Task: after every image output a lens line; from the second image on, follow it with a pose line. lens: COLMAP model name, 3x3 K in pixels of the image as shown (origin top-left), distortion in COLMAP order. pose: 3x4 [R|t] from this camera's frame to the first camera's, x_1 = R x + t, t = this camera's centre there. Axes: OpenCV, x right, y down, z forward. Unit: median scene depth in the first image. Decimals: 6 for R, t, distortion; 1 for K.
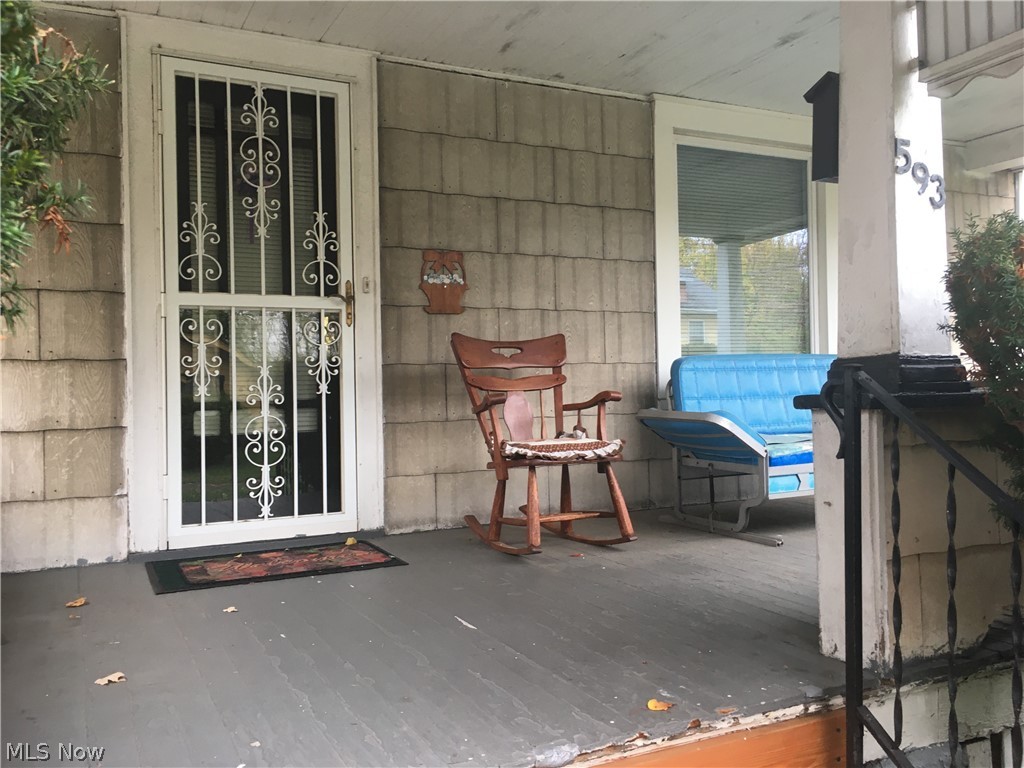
lens RADIAL K [[870.9, 0, 512.8], [0, 870.9, 386.9], [0, 0, 1]] dist [0.079813, 0.004019]
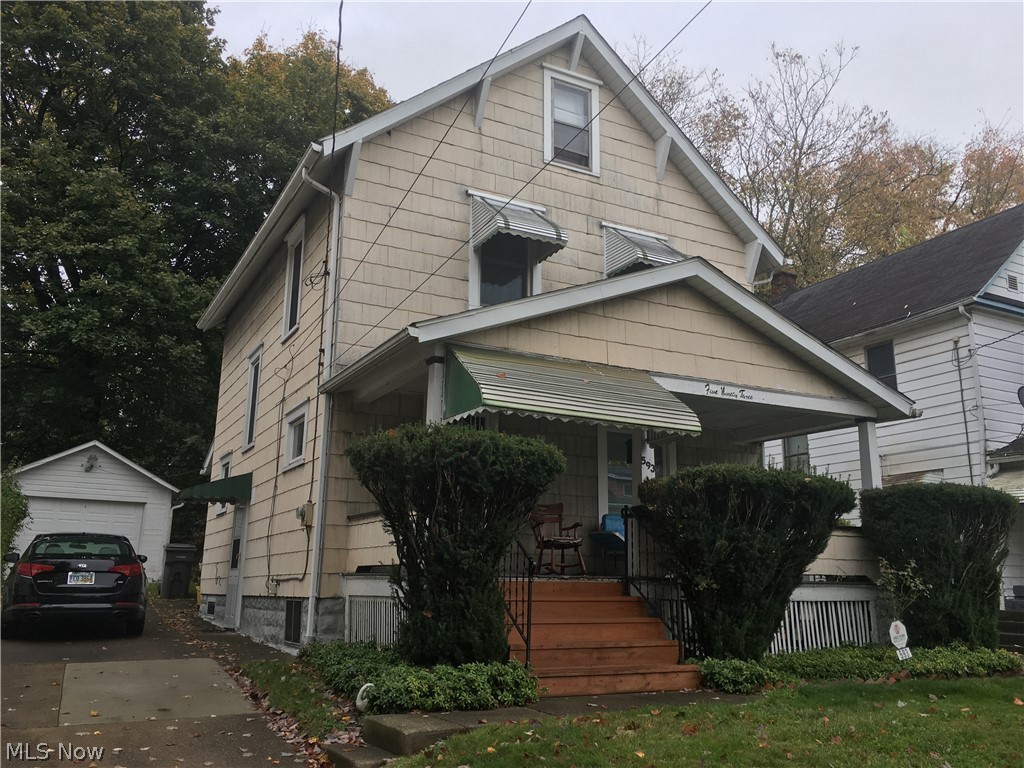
lens RADIAL K [[870.9, 0, 509.6], [0, 870.9, 384.7], [0, 0, 1]] dist [0.079813, 0.004019]
pose [[0.999213, 0.035713, 0.017274, -0.182489], [-0.031025, 0.974837, -0.220750, 0.202931], [-0.024723, 0.220040, 0.975177, -1.904030]]
